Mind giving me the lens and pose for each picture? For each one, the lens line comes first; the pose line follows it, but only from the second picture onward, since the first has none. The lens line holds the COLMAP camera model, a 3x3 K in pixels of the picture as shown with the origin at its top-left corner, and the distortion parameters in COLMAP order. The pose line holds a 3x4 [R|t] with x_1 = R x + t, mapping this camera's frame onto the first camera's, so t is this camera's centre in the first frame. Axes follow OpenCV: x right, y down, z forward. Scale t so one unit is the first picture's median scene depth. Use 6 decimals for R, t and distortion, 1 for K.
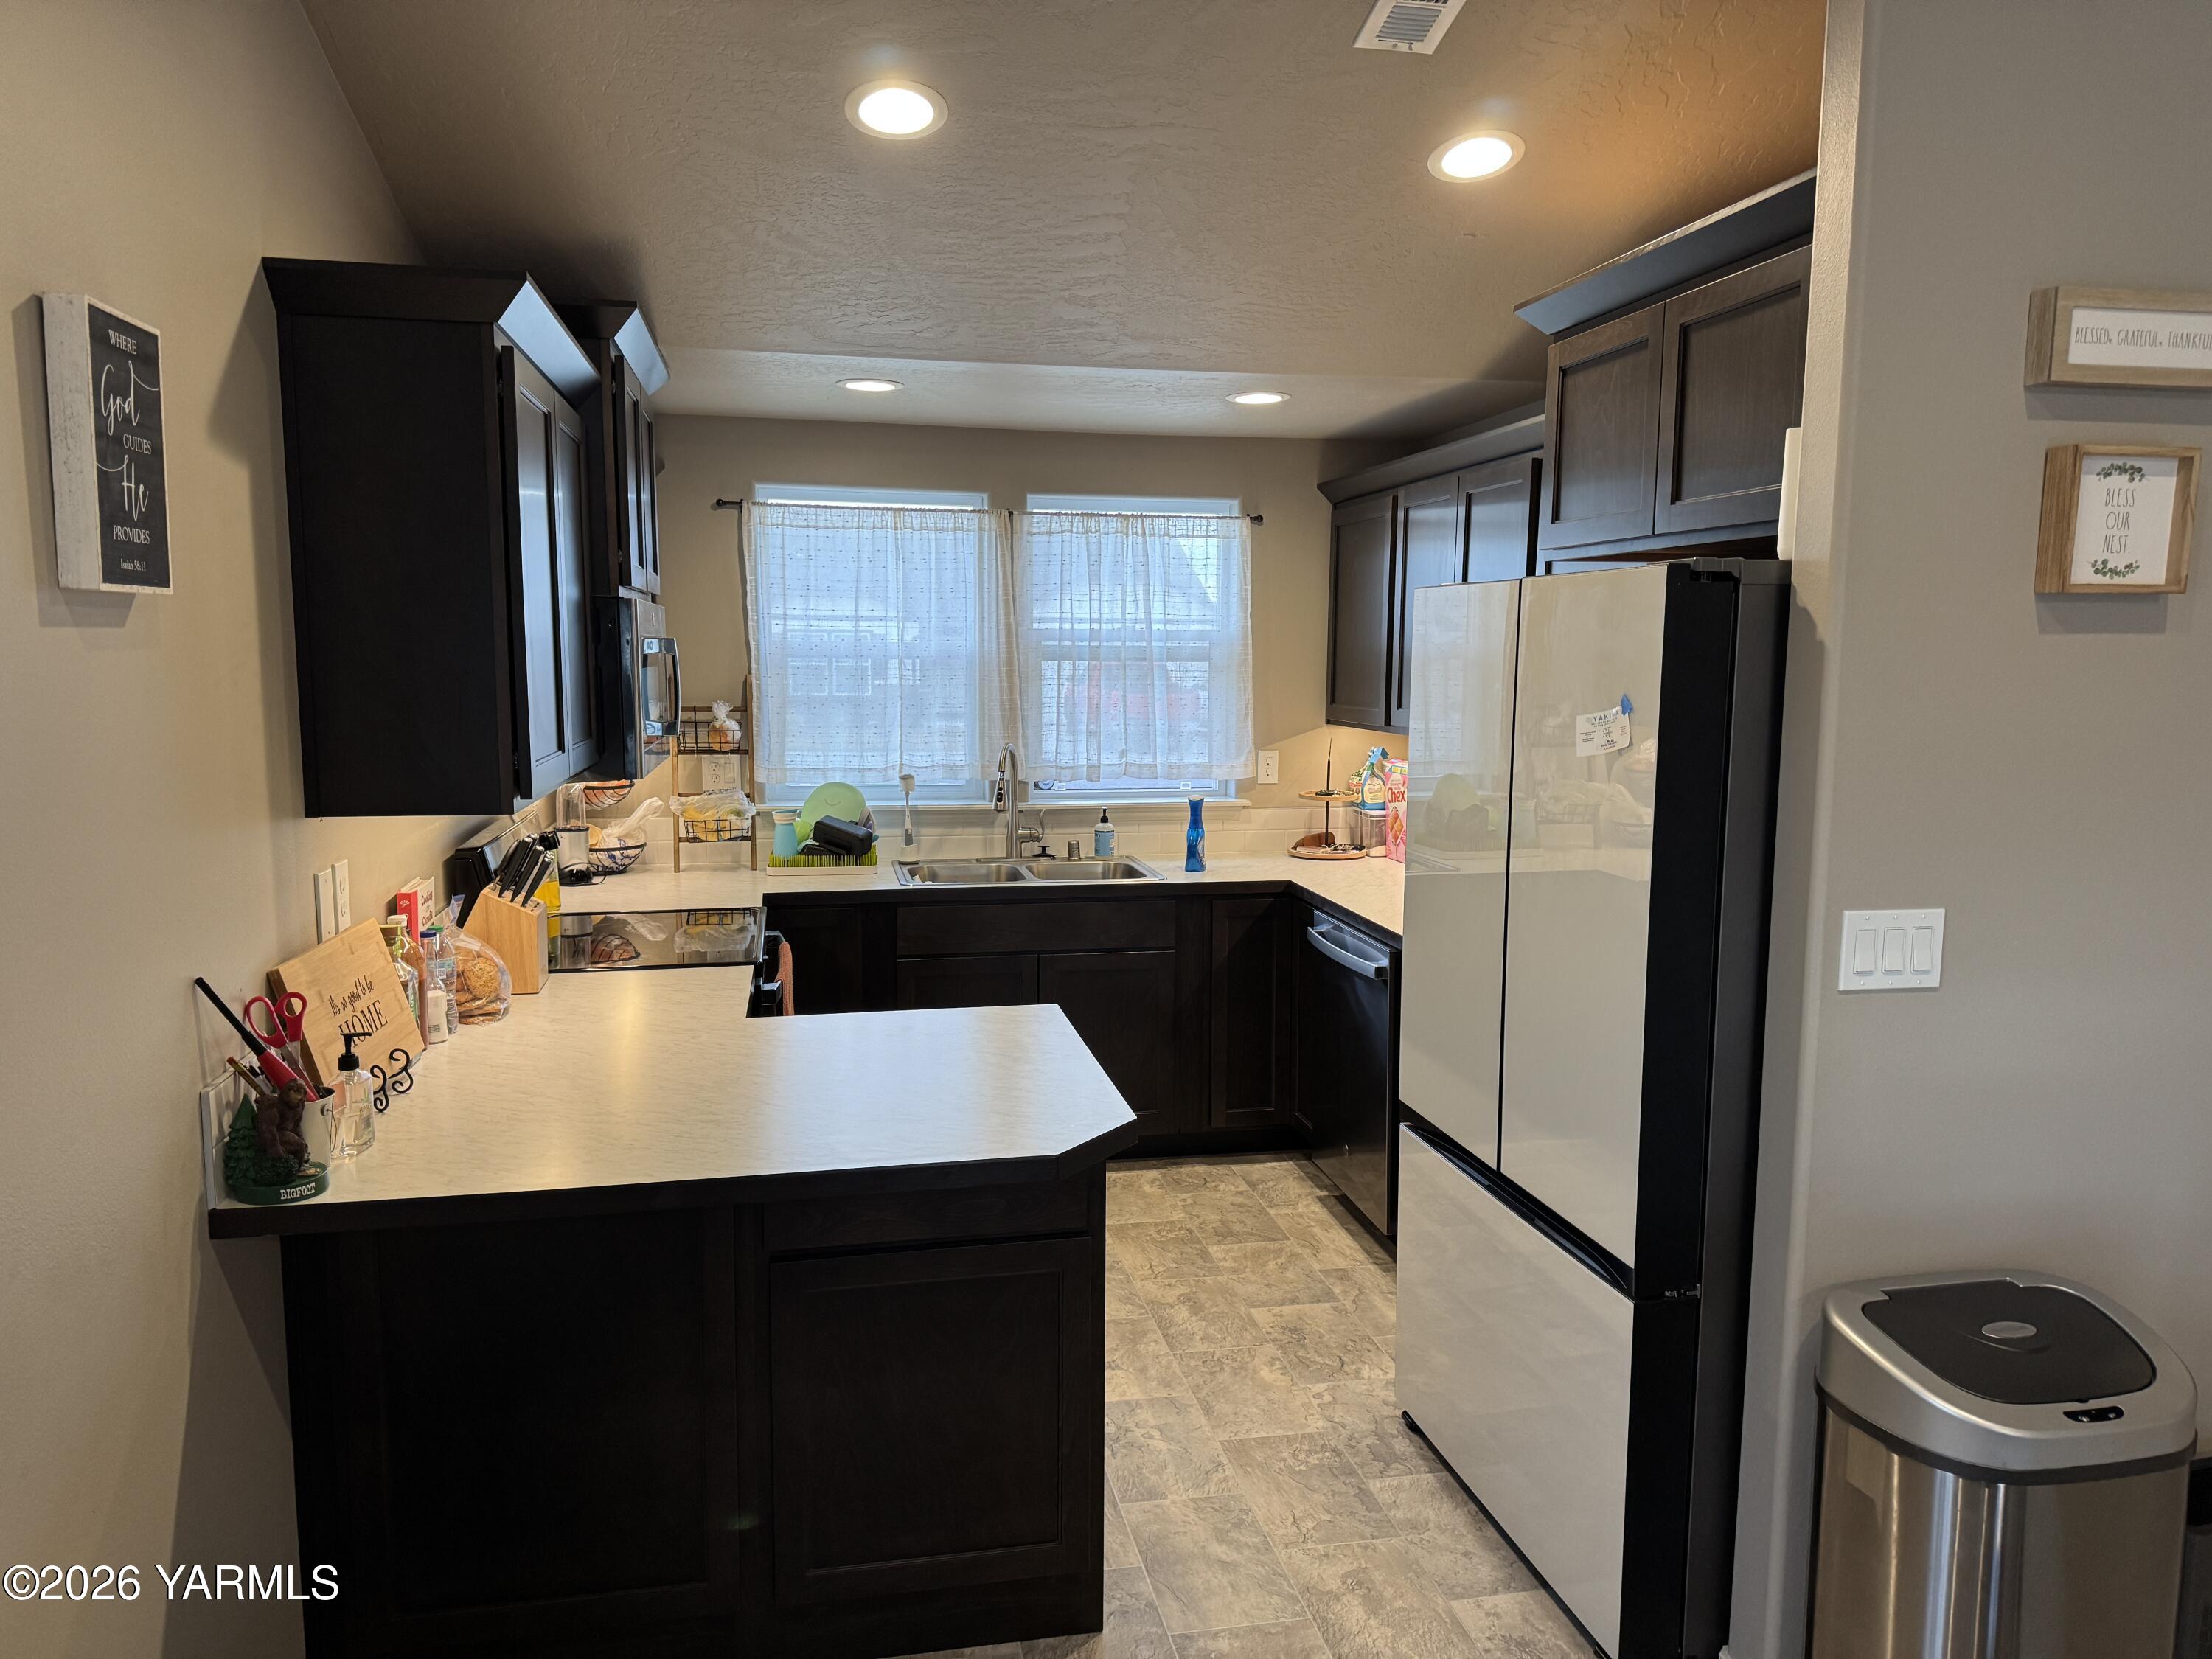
lens RADIAL K [[1562.8, 0, 1106.0], [0, 1562.8, 829.5], [0, 0, 1]] dist [0.103938, -0.164737]
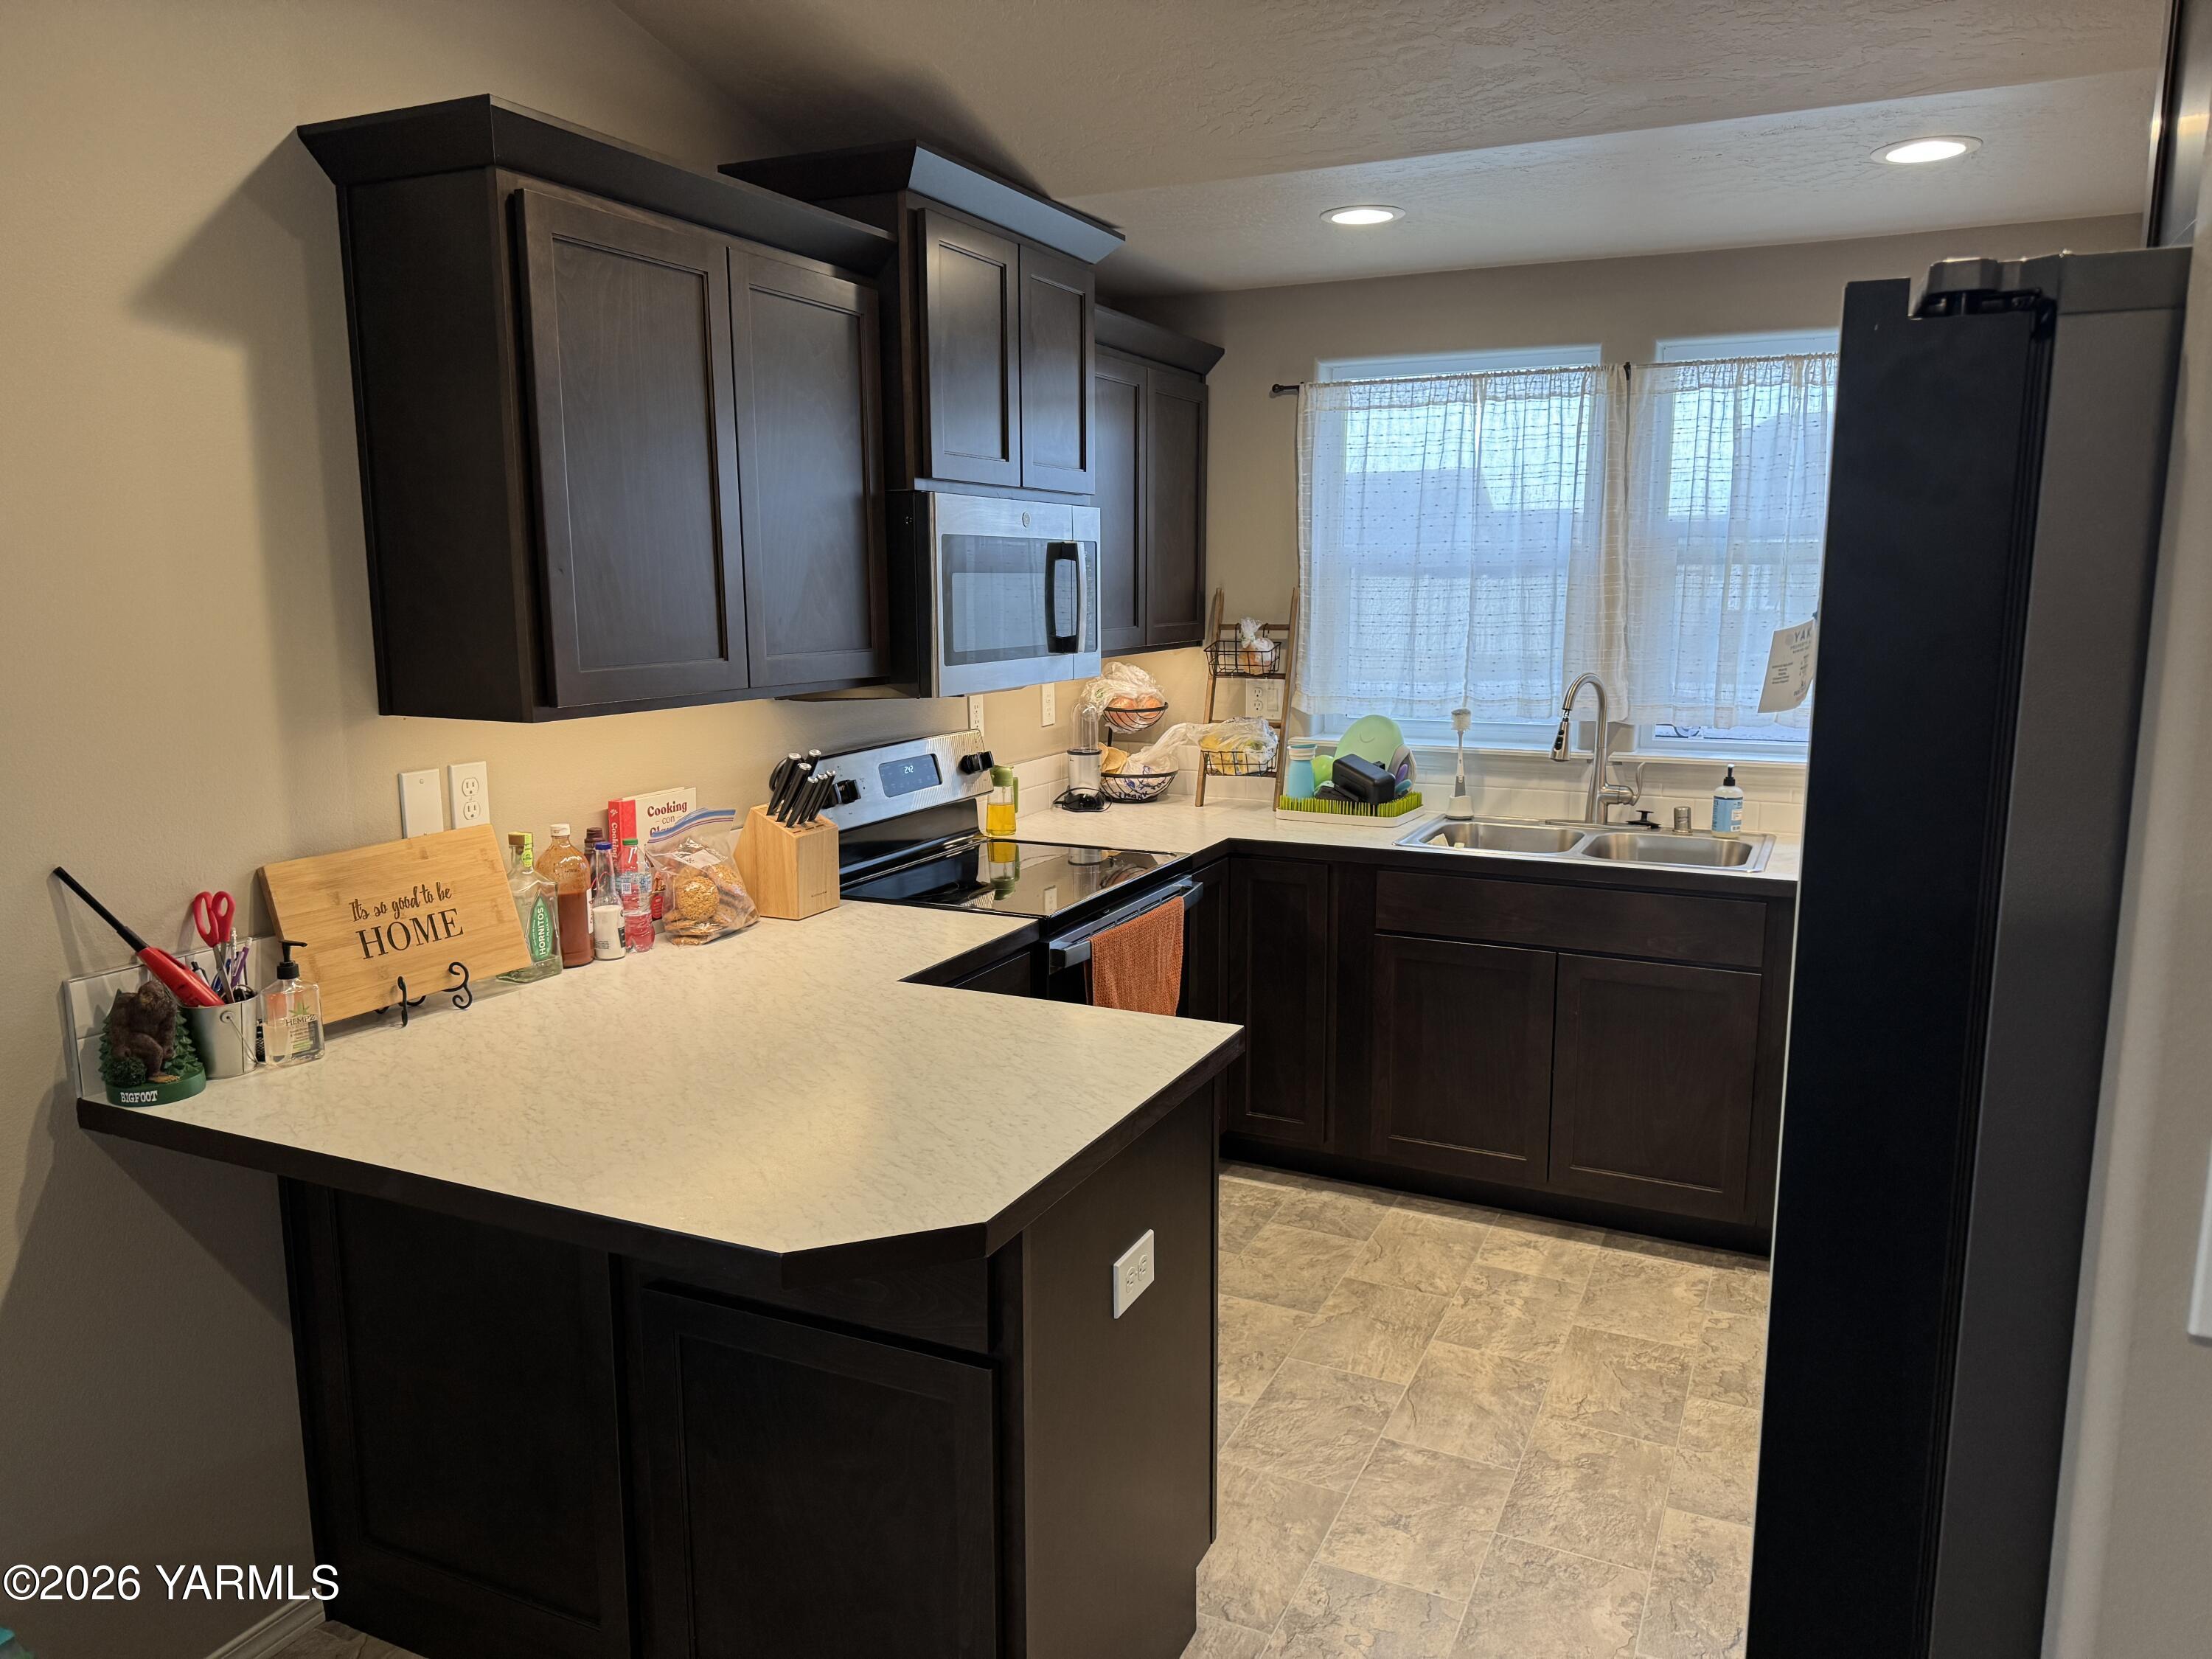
lens RADIAL K [[1569.4, 0, 1103.6], [0, 1569.4, 836.6], [0, 0, 1]] dist [0.173907, -0.268891]
pose [[0.803537, 0.092287, -0.588057, 0.222811], [-0.063813, 0.995571, 0.069045, -0.014963], [0.591824, -0.017955, 0.805867, 0.236132]]
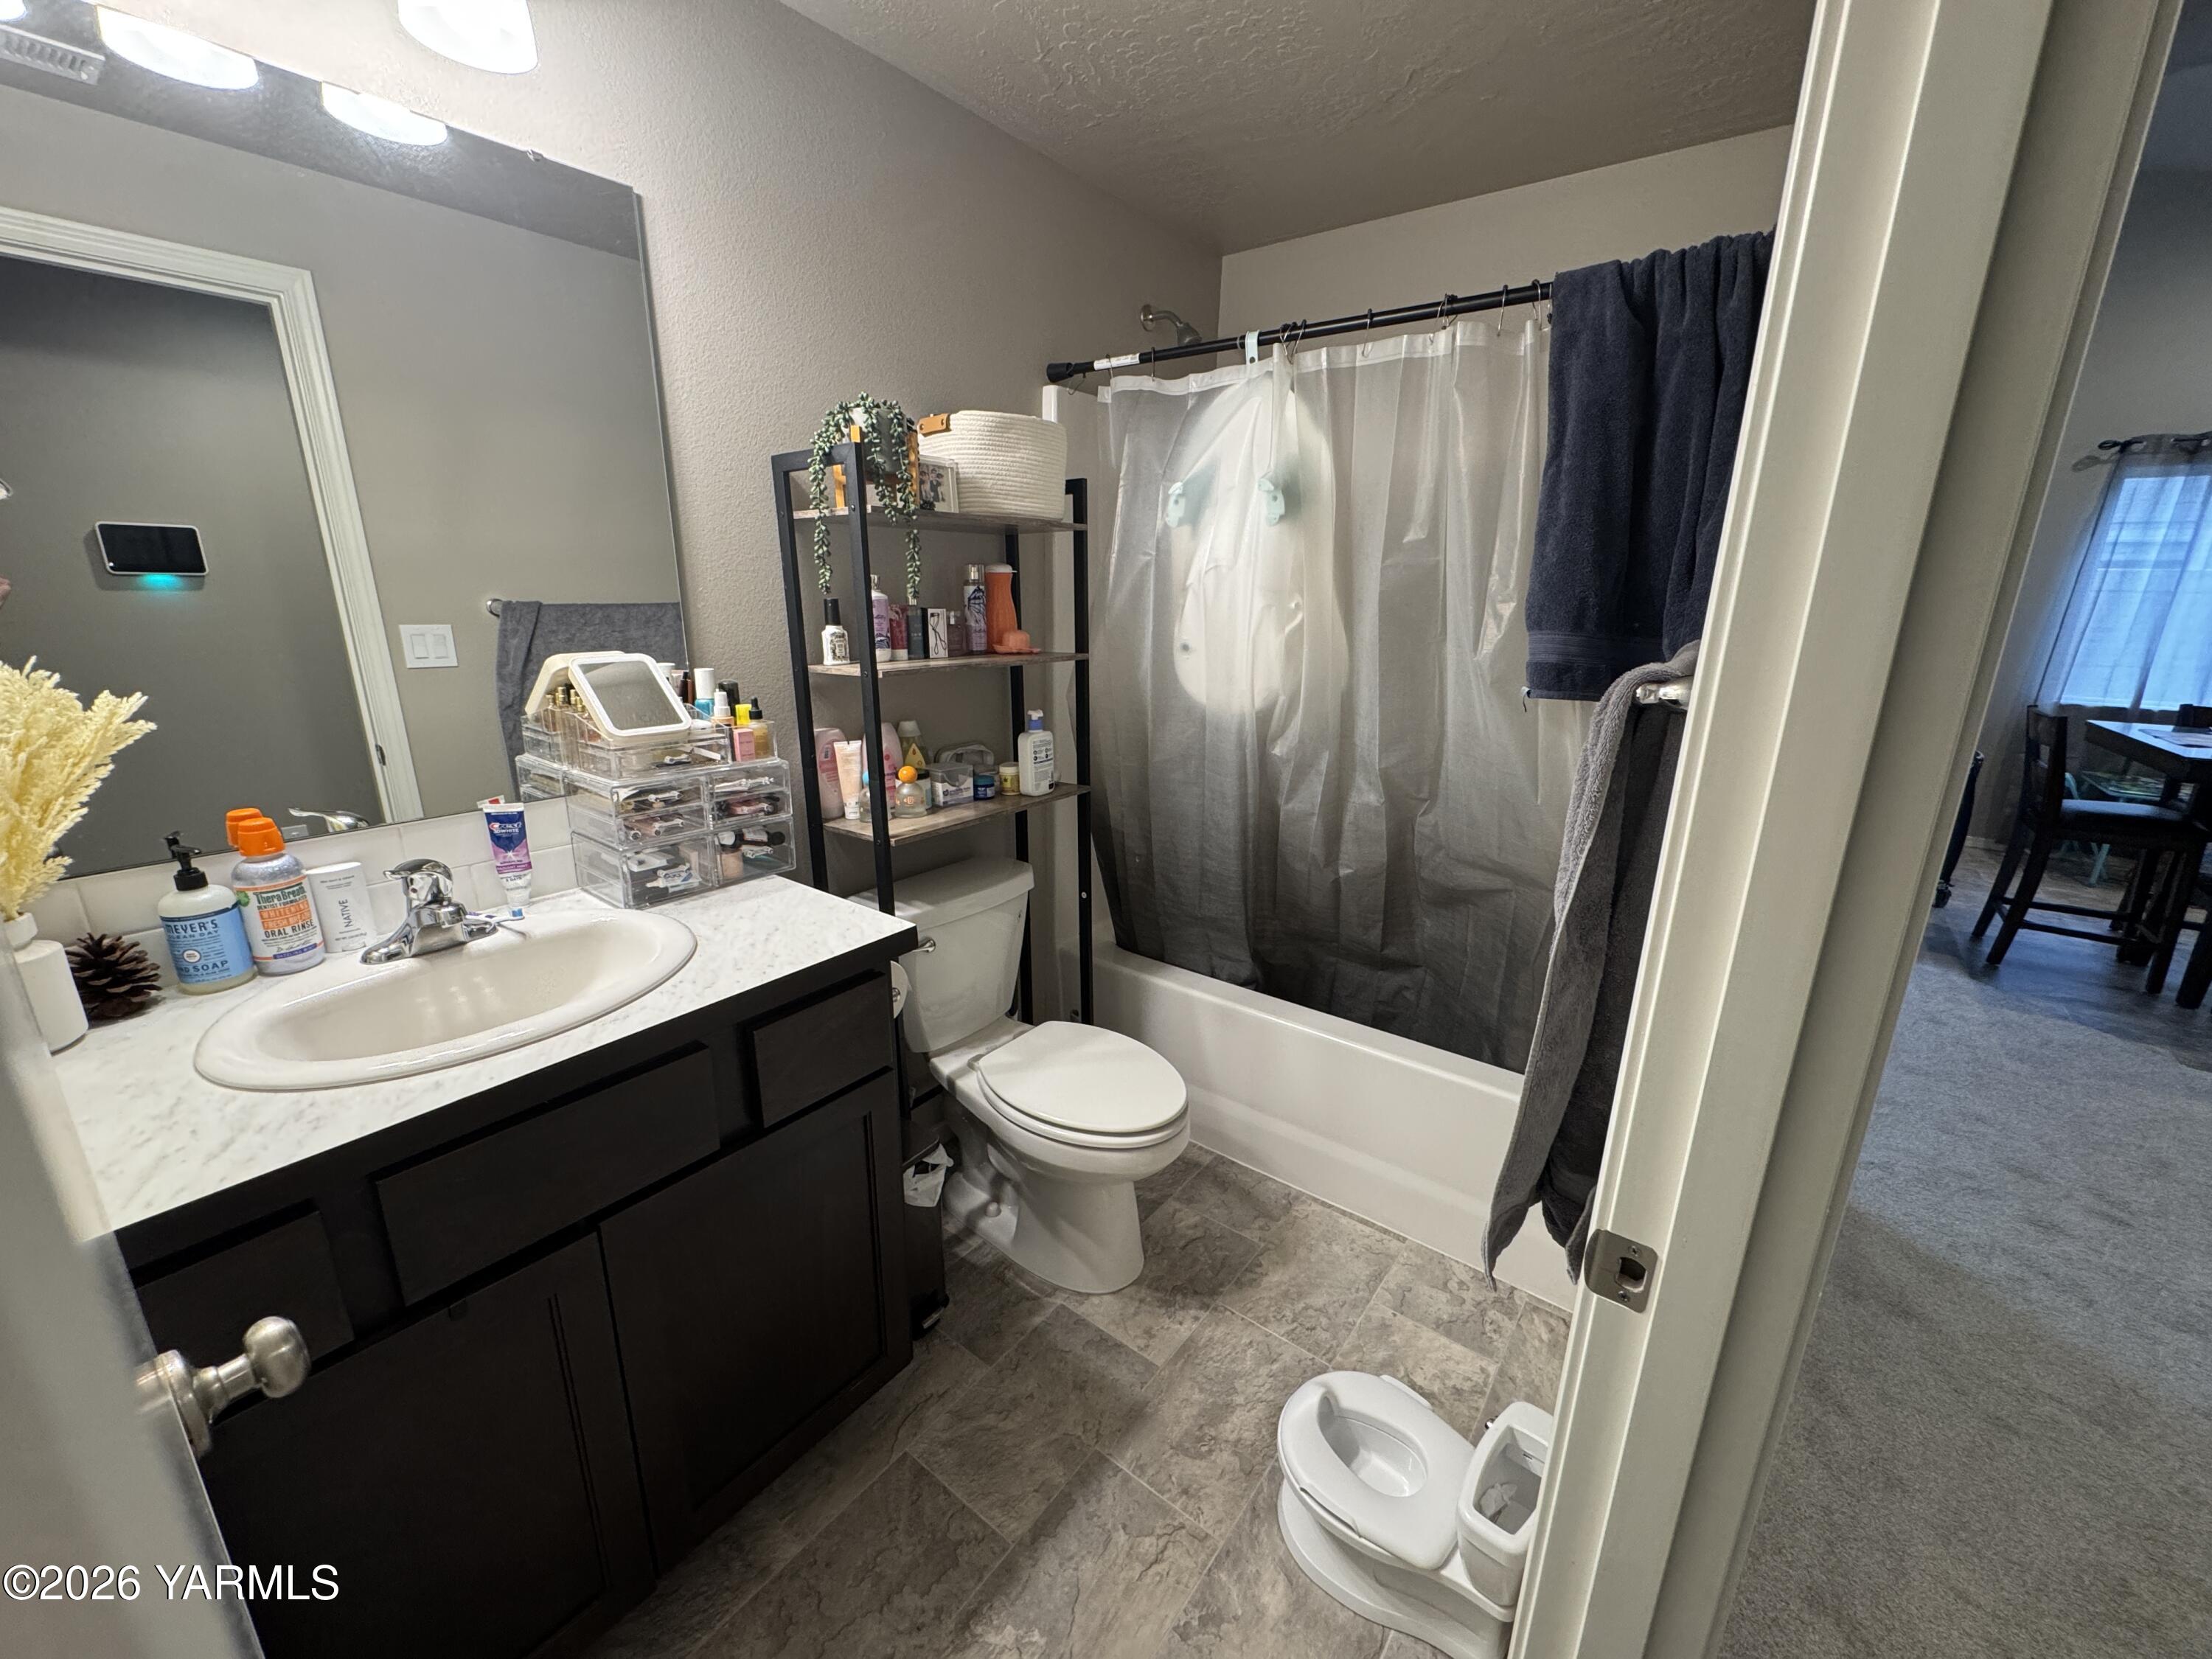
lens RADIAL K [[875.6, 0, 1106.0], [0, 875.6, 829.5], [0, 0, 1]] dist [0.000034, 0.000060]
pose [[-0.656247, -0.216353, 0.722863, -0.109826], [0.076938, 0.933831, 0.349343, -0.065593], [-0.750613, 0.284871, -0.596178, 0.952996]]
